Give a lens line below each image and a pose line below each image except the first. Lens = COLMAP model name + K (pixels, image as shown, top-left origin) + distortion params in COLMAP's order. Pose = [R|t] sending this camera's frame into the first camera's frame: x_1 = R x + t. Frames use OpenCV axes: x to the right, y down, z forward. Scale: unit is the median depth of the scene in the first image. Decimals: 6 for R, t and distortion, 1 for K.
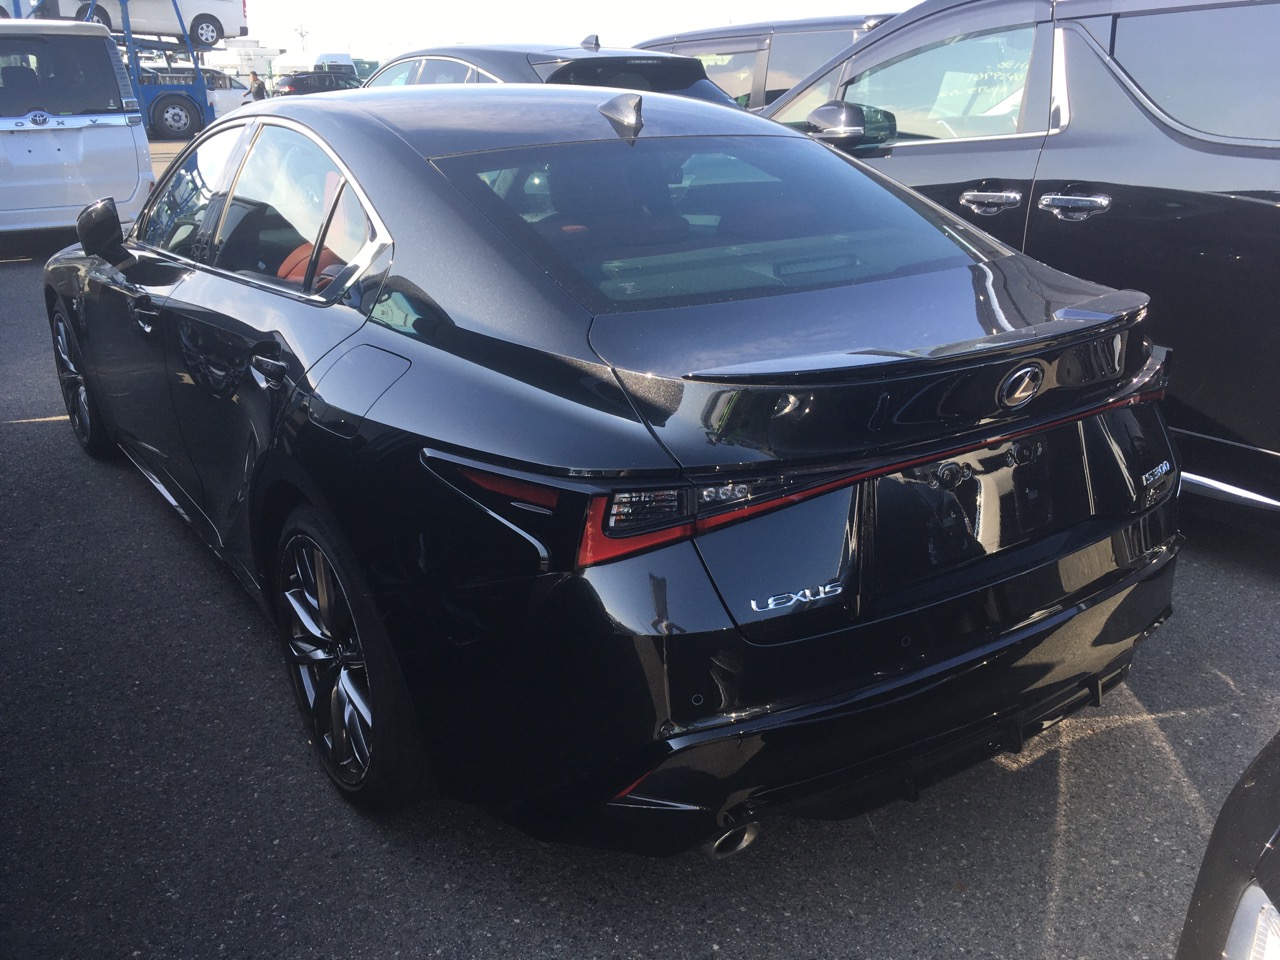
lens RADIAL K [[1115.2, 0, 647.1], [0, 1115.2, 477.5], [0, 0, 1]] dist [0.068961, -0.104752]
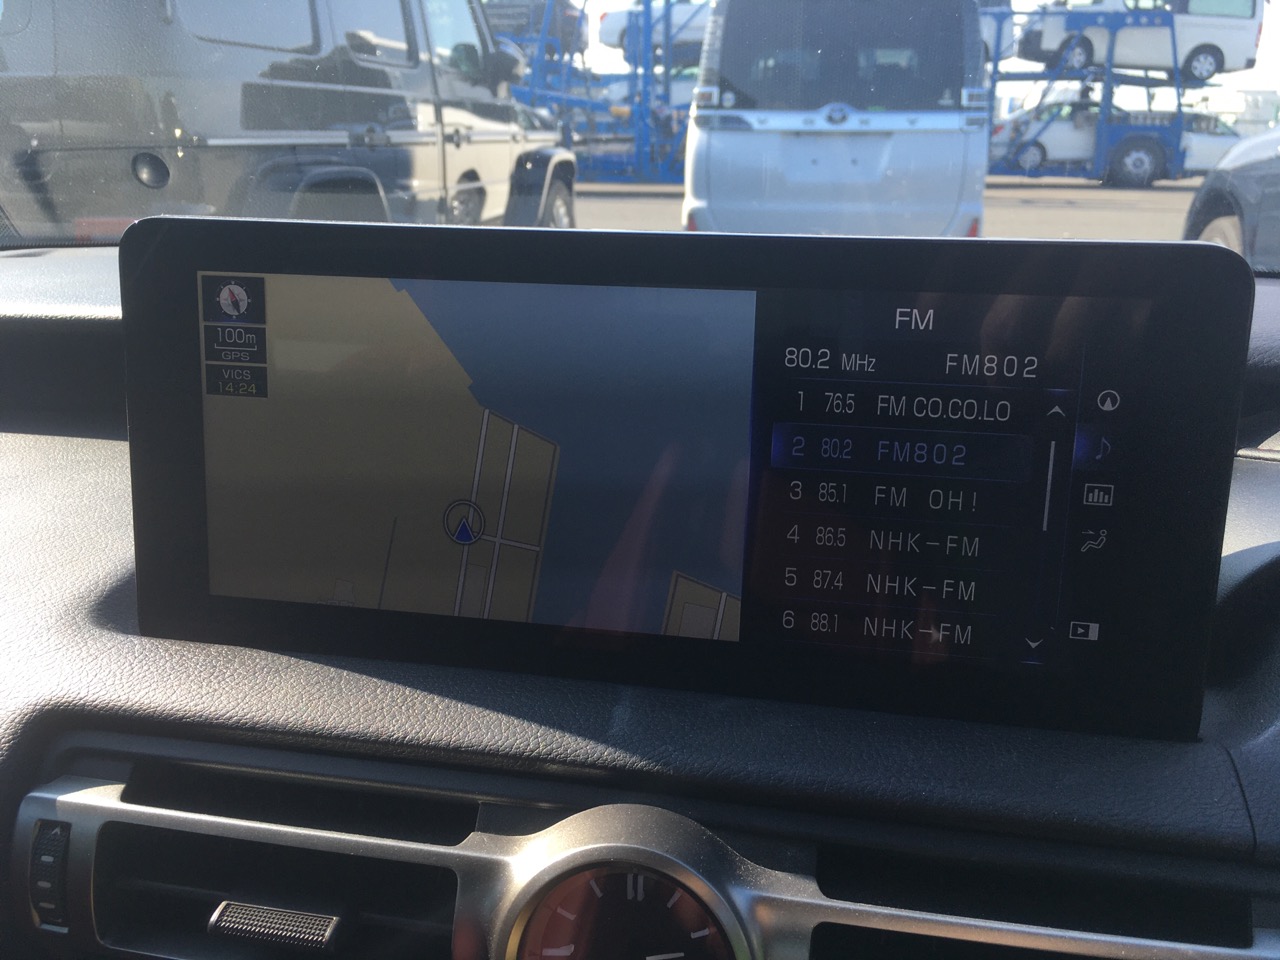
lens RADIAL K [[1115.2, 0, 644.8], [0, 1115.2, 478.0], [0, 0, 1]] dist [0.068961, -0.104752]
pose [[0.692758, 0.226889, -0.684549, -0.034792], [-0.259199, 0.964126, 0.057246, -0.039267], [0.672980, 0.137777, 0.726715, 0.157228]]
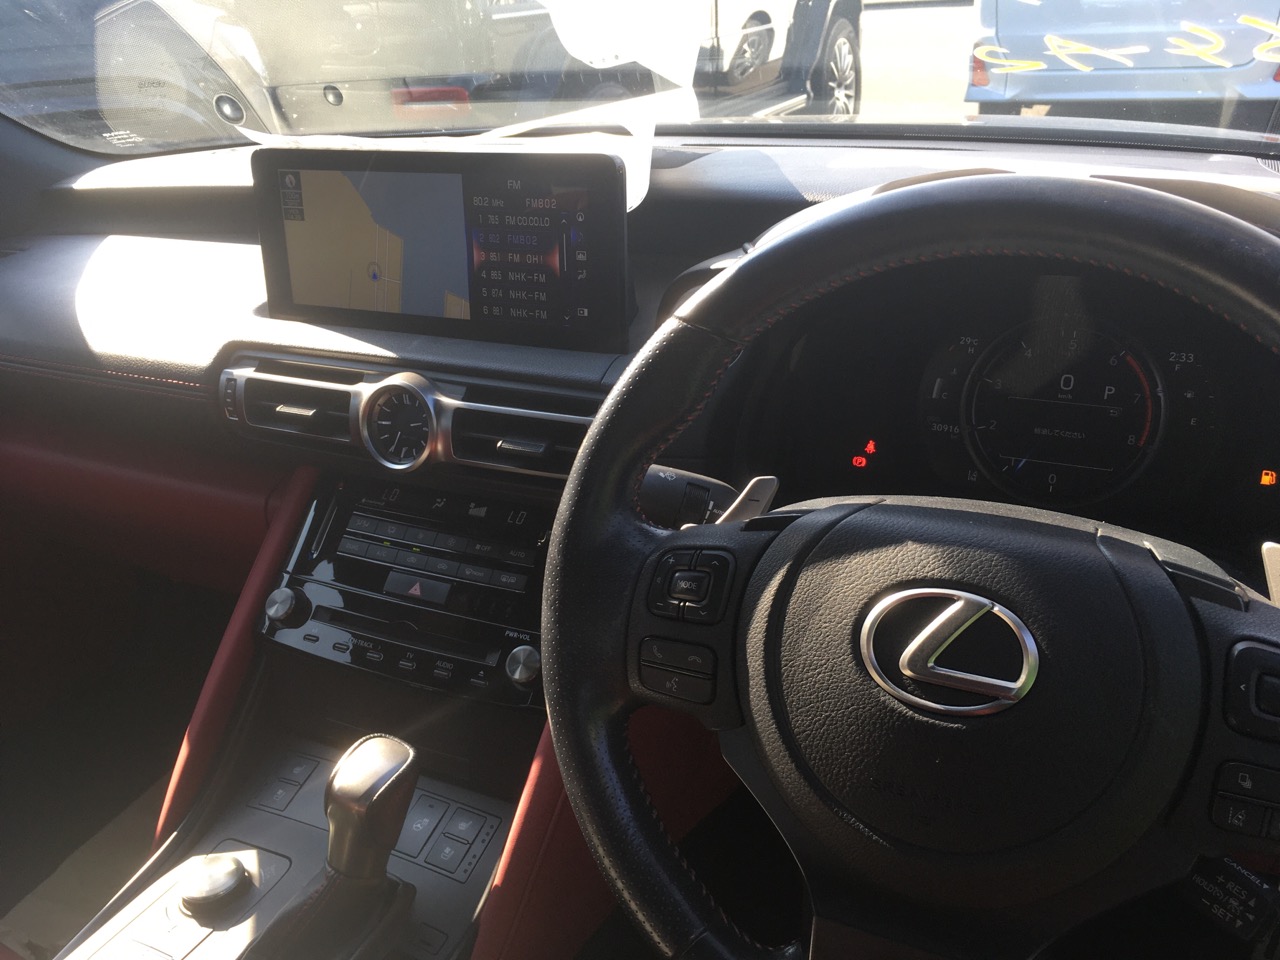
lens RADIAL K [[1115.2, 0, 645.7], [0, 1115.2, 484.7], [0, 0, 1]] dist [0.068961, -0.104752]
pose [[0.470565, 0.350001, -0.809980, -0.014691], [-0.243309, 0.933845, 0.262171, -0.041902], [0.848156, 0.073707, 0.524594, 0.155605]]
